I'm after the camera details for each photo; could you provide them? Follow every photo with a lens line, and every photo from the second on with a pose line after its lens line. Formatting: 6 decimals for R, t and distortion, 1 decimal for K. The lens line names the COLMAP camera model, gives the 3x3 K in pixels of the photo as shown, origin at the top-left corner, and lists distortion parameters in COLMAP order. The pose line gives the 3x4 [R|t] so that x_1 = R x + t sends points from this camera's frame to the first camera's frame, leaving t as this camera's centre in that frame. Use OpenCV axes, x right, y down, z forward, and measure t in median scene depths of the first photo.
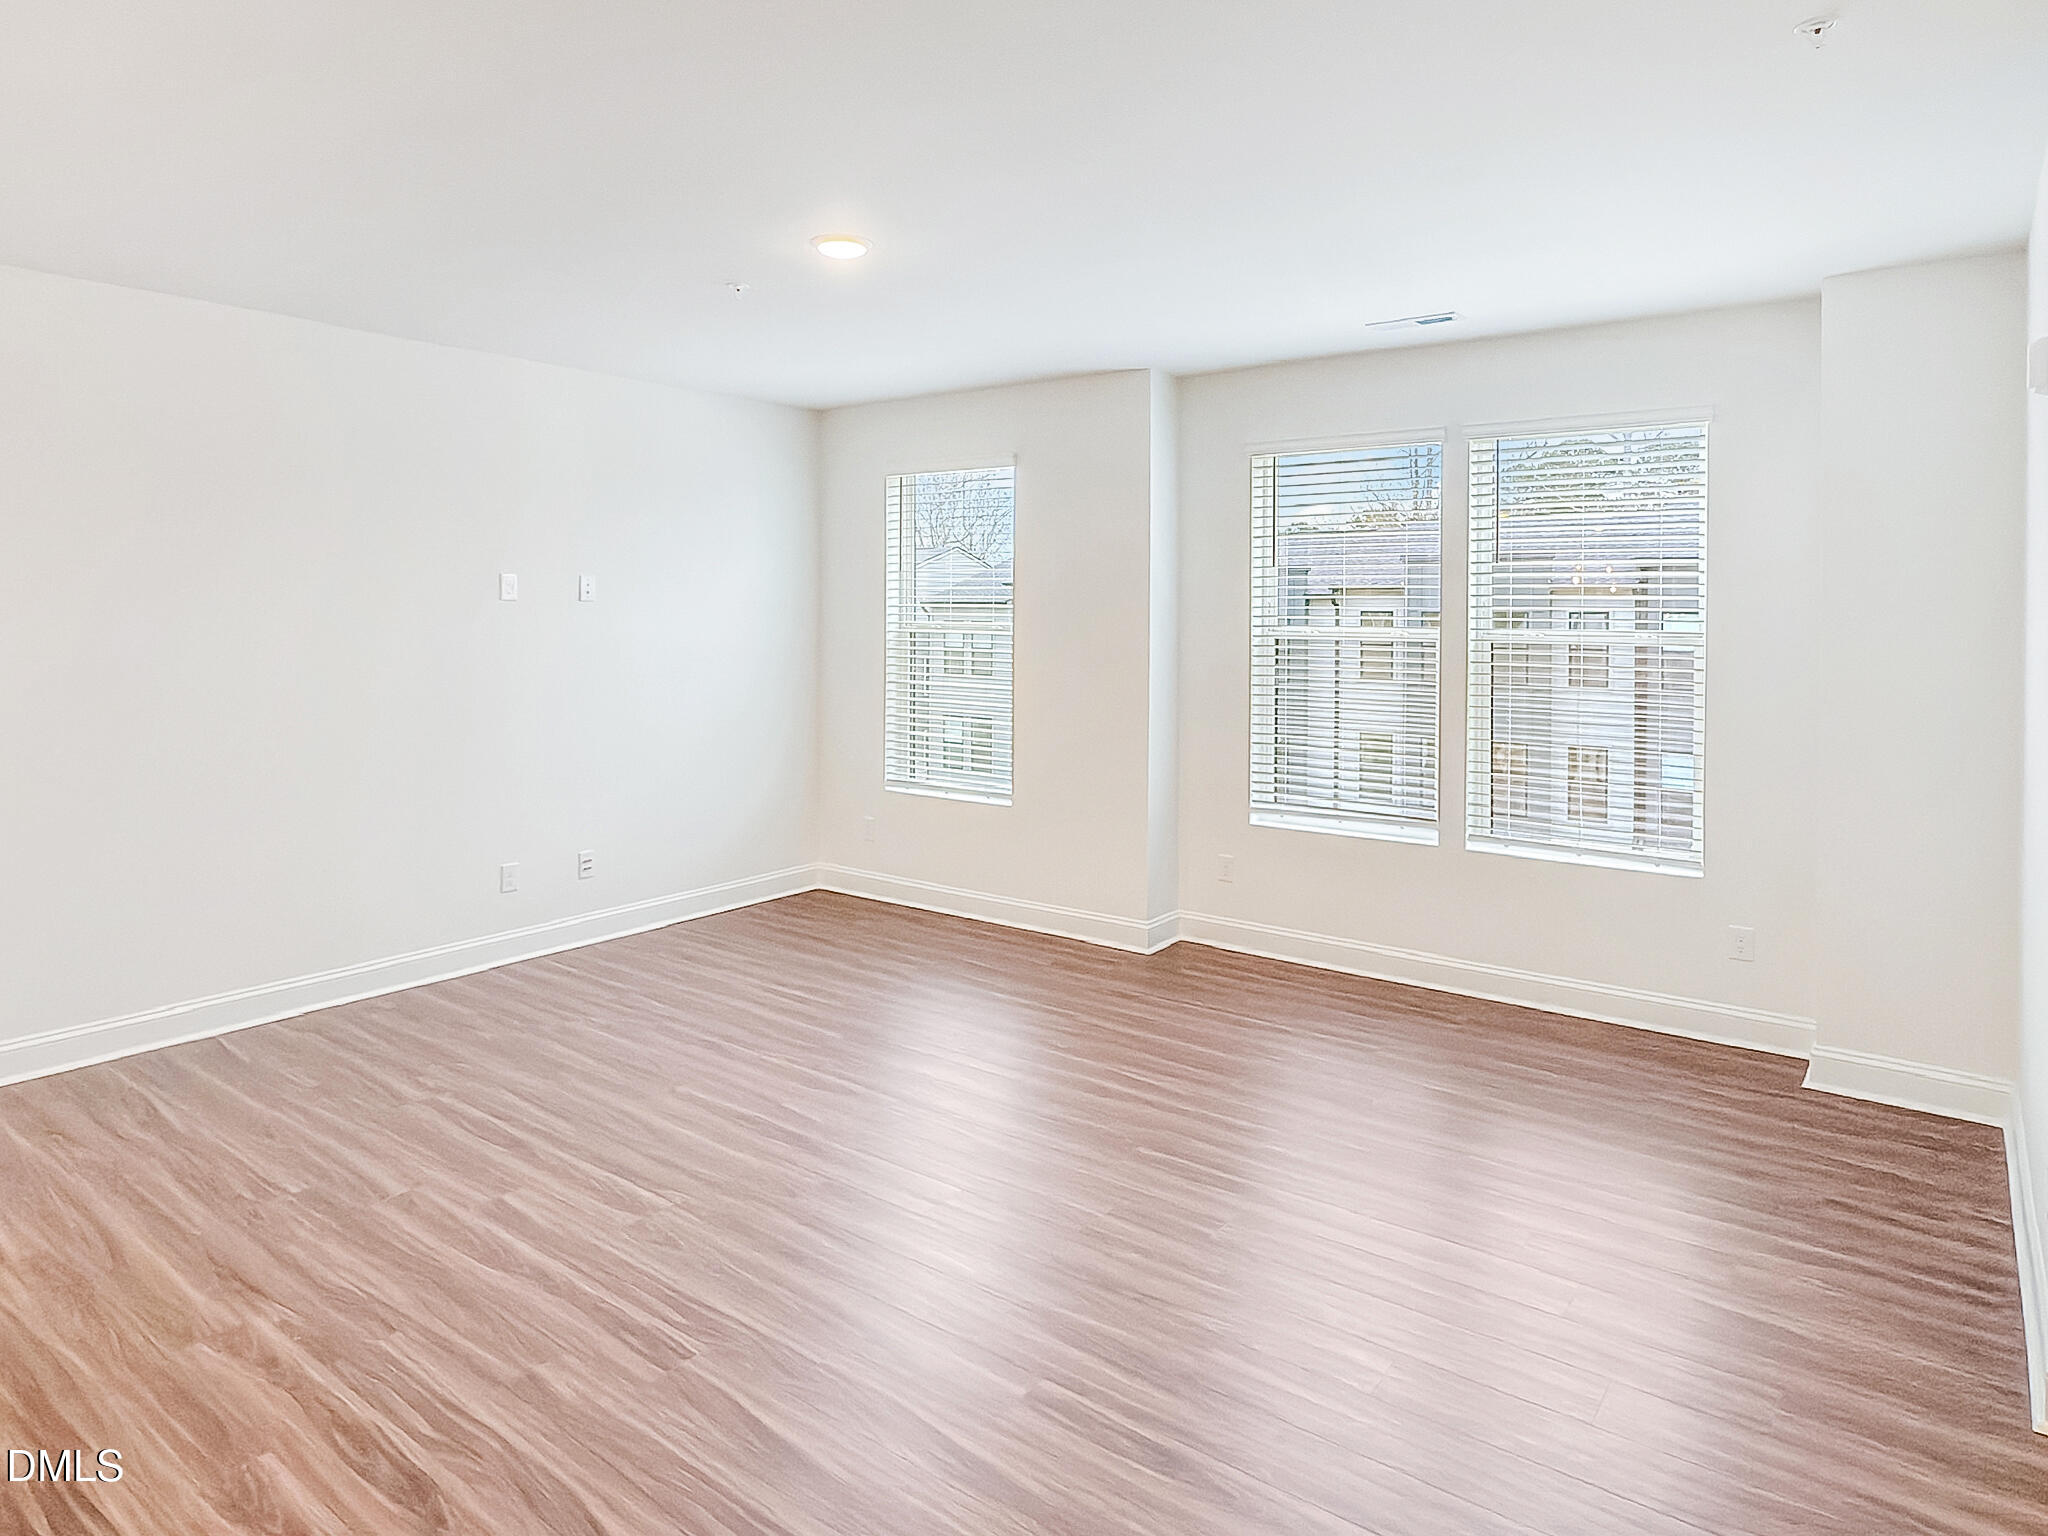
lens RADIAL K [[1167.3, 0, 1025.2], [0, 1167.3, 764.2], [0, 0, 1]] dist [0.005534, 0.000384]
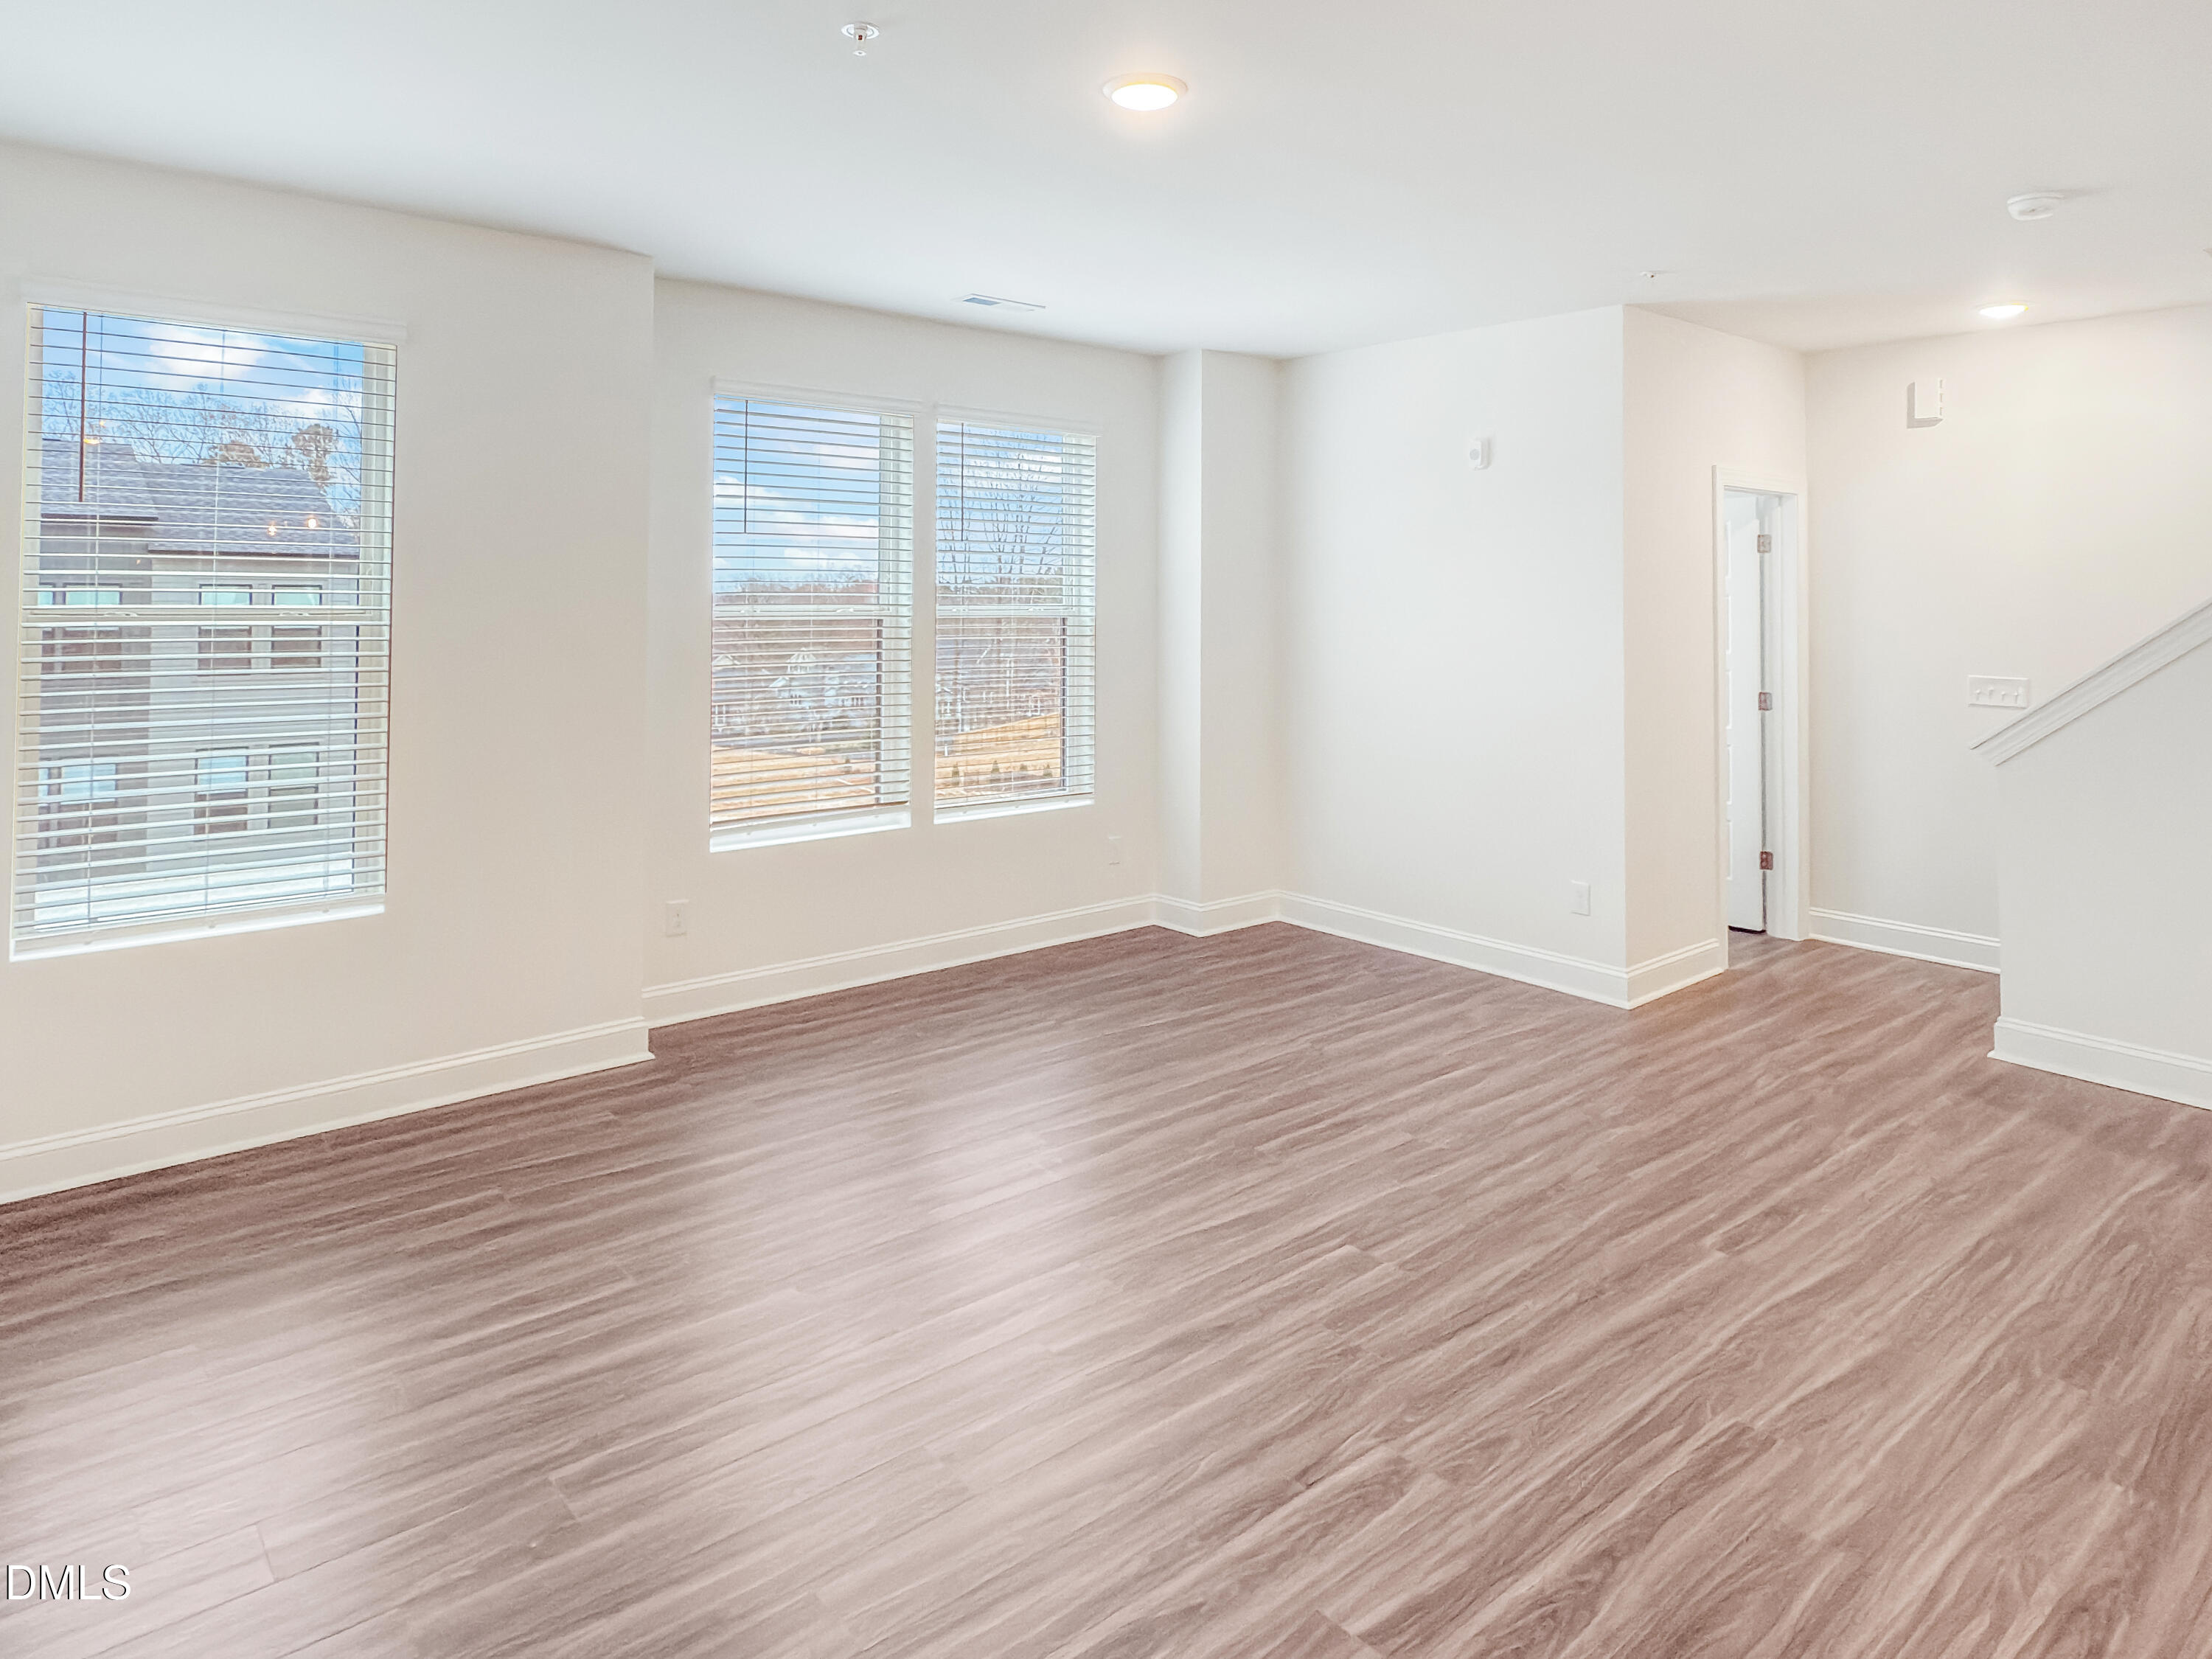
lens RADIAL K [[1260.7, 0, 1119.5], [0, 1260.7, 828.9], [0, 0, 1]] dist [0.005534, 0.000384]
pose [[0.255037, -0.179686, 0.950089, -0.982541], [0.116750, 0.981115, 0.154214, -0.115168], [-0.959857, 0.071593, 0.271199, 0.917281]]
